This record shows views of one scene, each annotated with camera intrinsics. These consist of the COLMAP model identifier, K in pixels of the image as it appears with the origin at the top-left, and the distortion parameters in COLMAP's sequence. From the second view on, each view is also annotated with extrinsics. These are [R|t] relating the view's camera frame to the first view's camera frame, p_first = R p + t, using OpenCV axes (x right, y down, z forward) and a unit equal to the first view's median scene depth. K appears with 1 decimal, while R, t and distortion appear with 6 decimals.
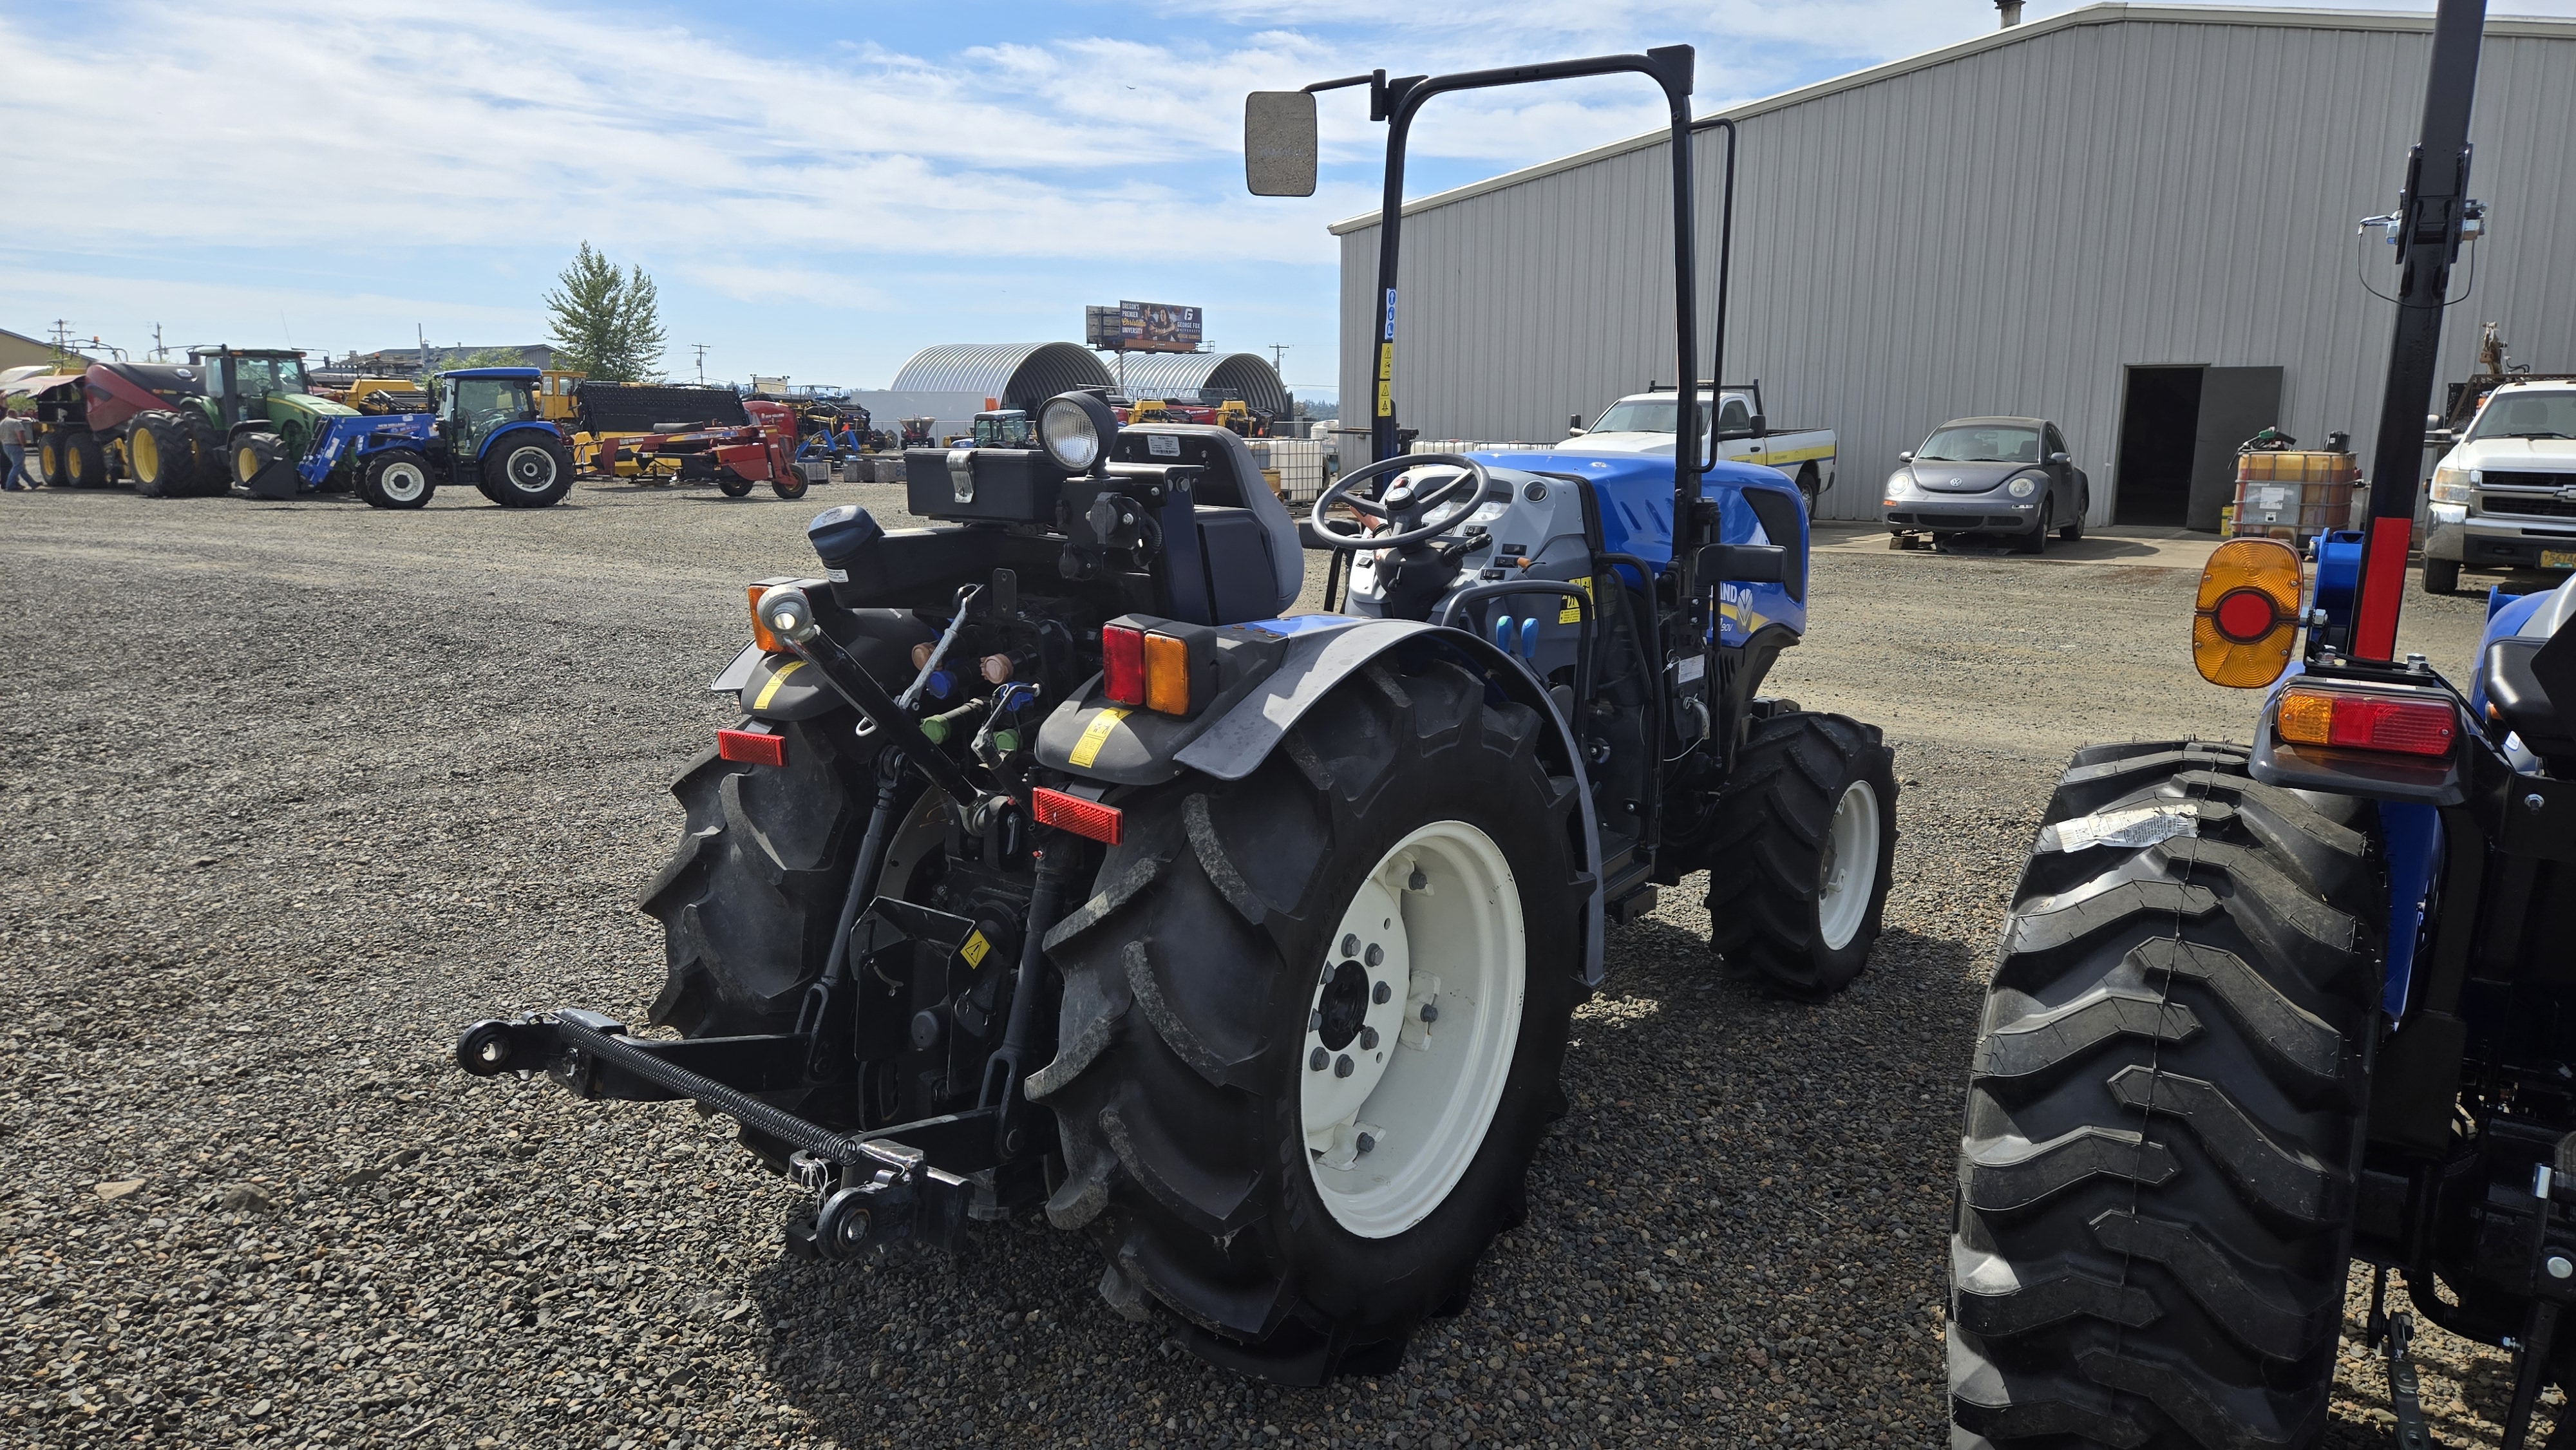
lens RADIAL K [[1744.0, 0, 1288.0], [0, 1744.0, 725.0], [0, 0, 1]] dist [0.023662, -0.006181]
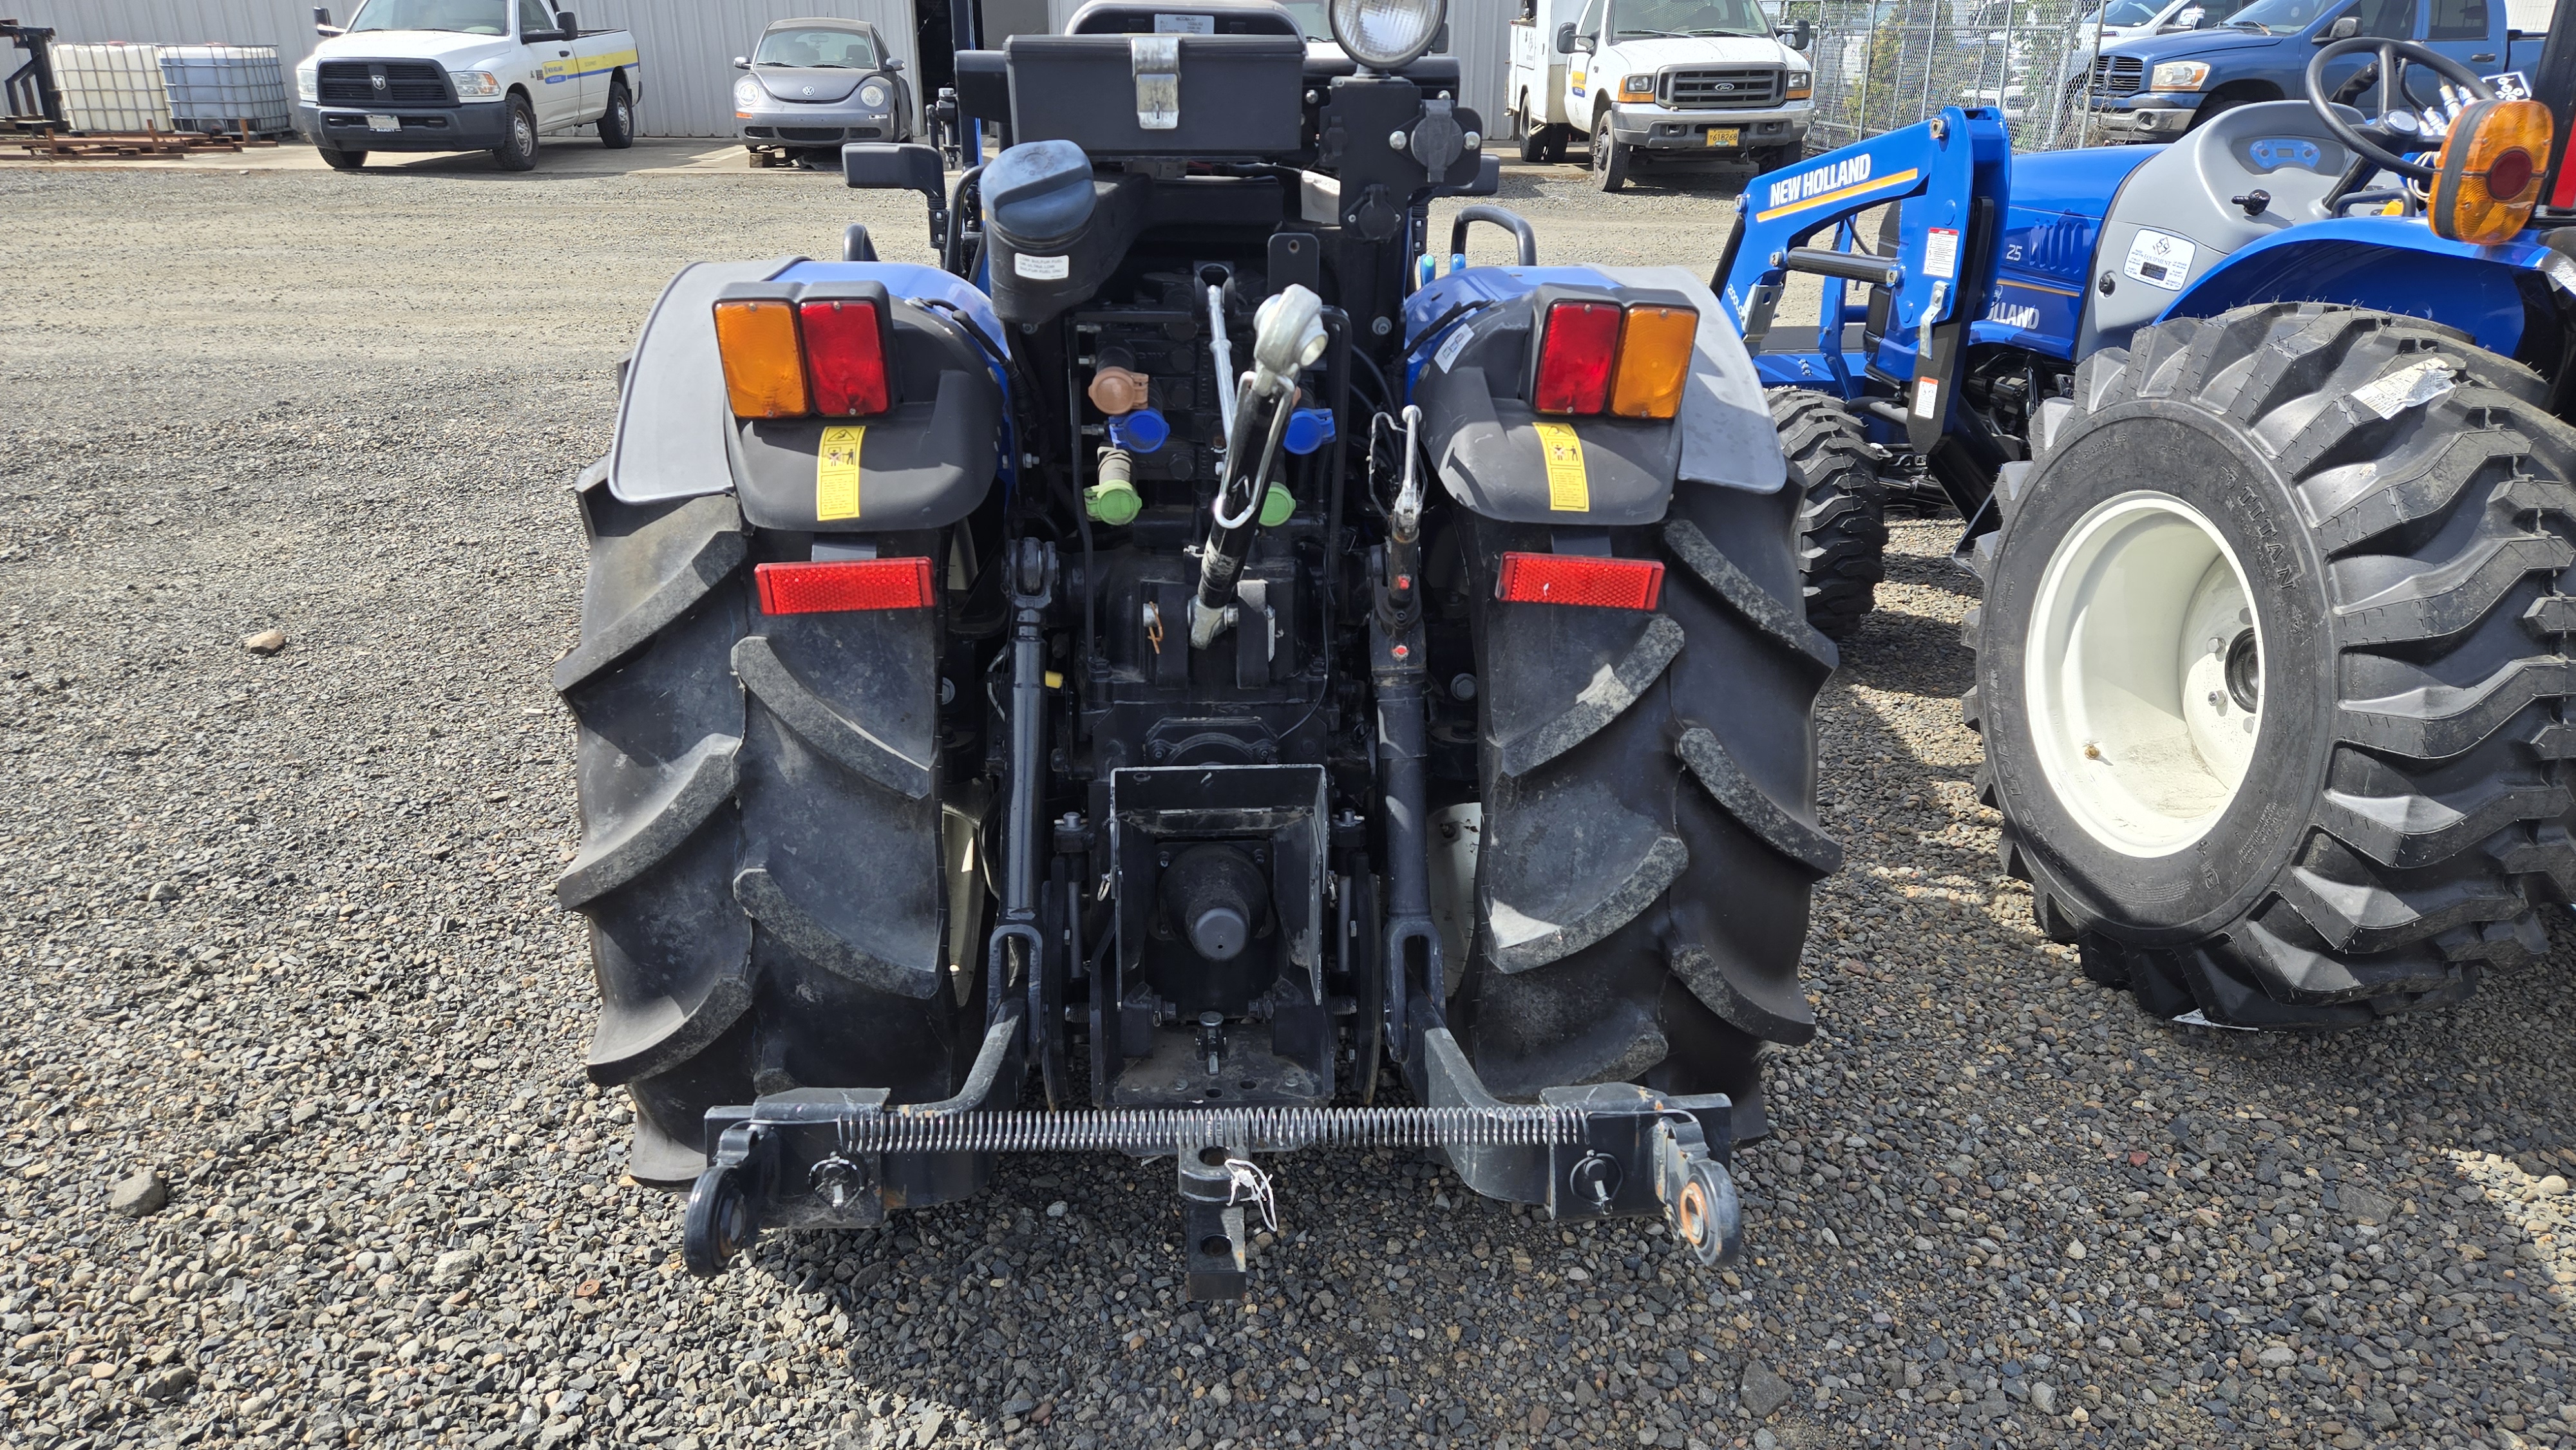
lens RADIAL K [[1744.0, 0, 1288.0], [0, 1744.0, 725.0], [0, 0, 1]] dist [0.023662, -0.006181]
pose [[0.729690, -0.248887, 0.636874, -0.114535], [0.112357, 0.962386, 0.247363, -0.013699], [-0.674484, -0.108941, 0.730208, 0.093772]]
